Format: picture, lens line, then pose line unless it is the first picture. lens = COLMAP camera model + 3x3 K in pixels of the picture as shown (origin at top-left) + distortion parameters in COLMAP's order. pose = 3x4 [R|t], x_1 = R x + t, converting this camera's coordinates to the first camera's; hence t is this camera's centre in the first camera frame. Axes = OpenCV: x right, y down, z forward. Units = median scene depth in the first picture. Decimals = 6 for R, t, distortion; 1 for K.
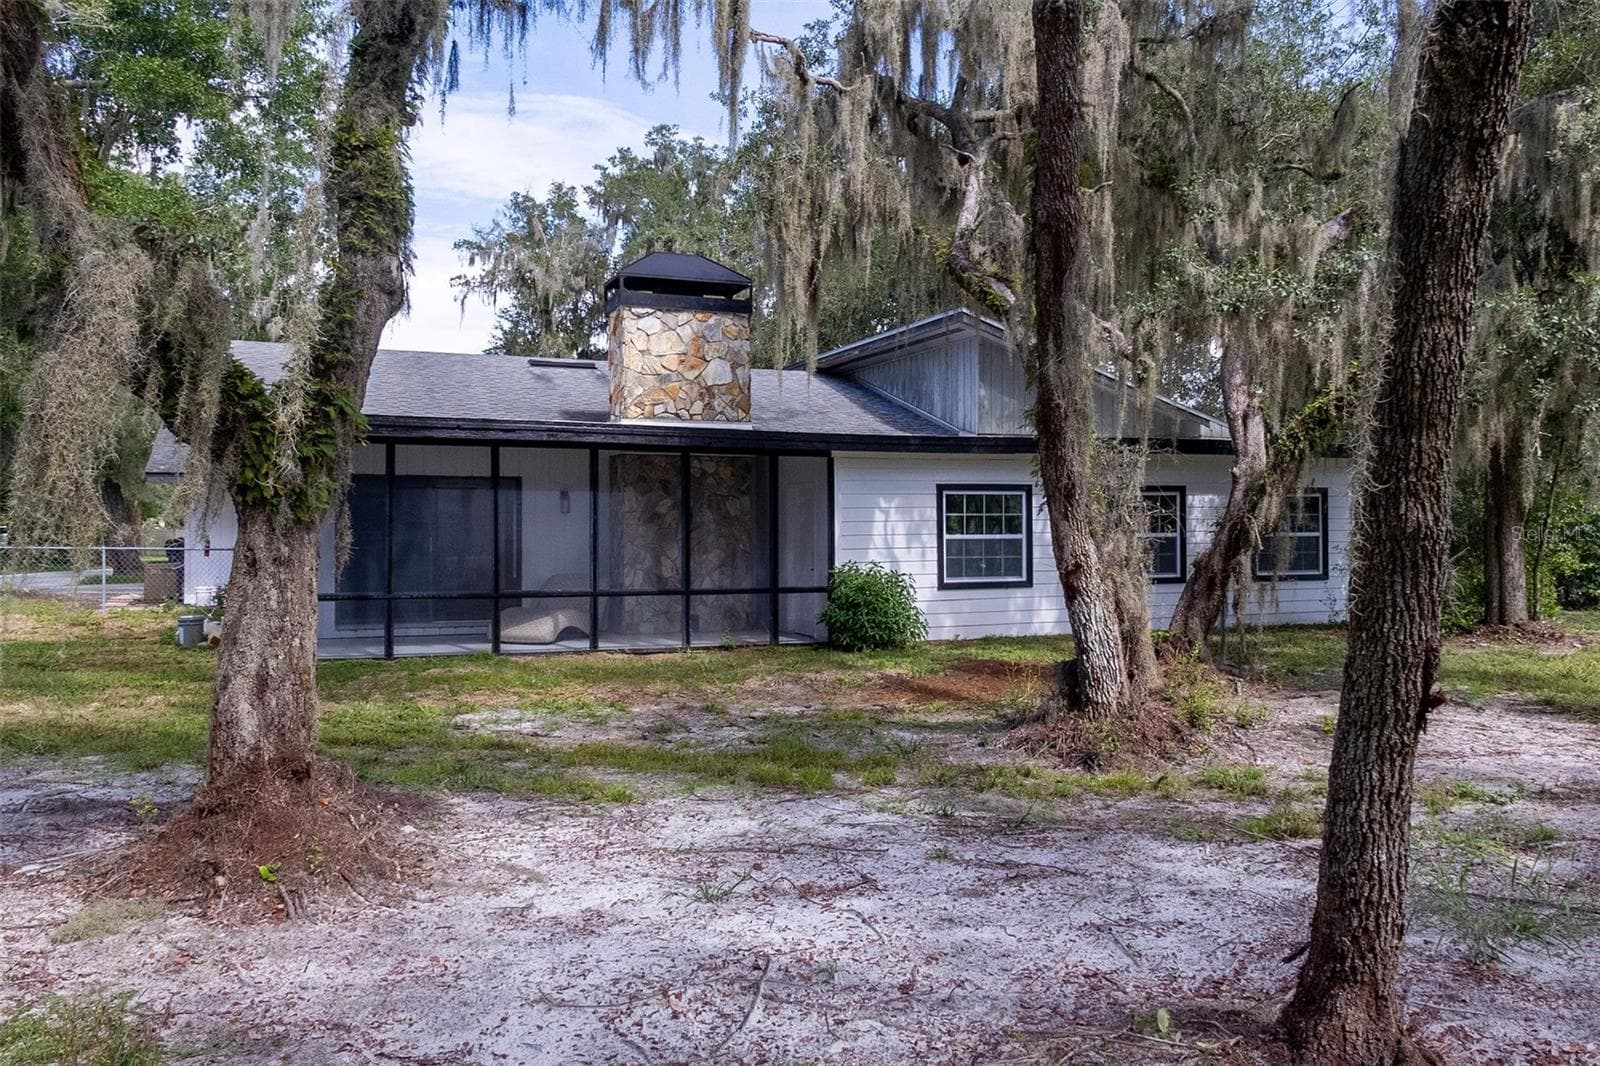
lens RADIAL K [[1299.7, 0, 800.0], [0, 1299.7, 533.0], [0, 0, 1]] dist [-0.004148, -0.003676]
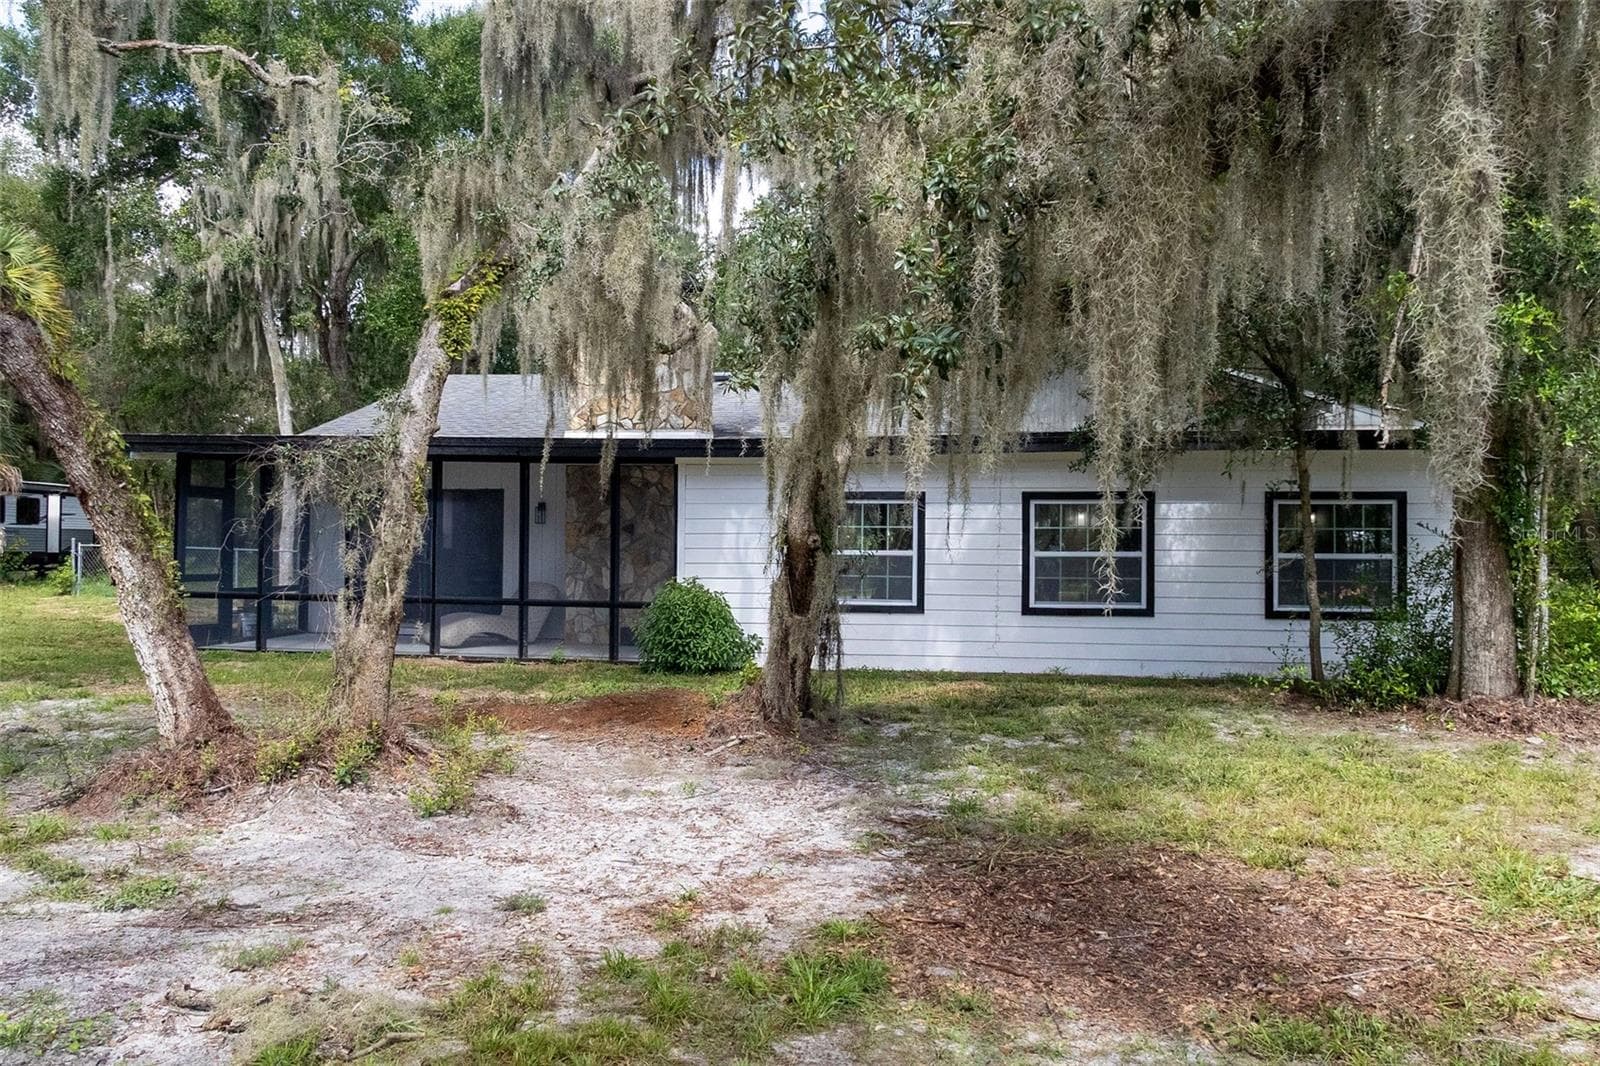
lens RADIAL K [[1272.5, 0, 800.0], [0, 1272.5, 533.0], [0, 0, 1]] dist [0.006797, 0.000656]
pose [[0.849325, 0.007320, -0.527820, 0.539180], [-0.012831, 0.999895, -0.006781, -0.003779], [0.527715, 0.012532, 0.849329, 0.255537]]
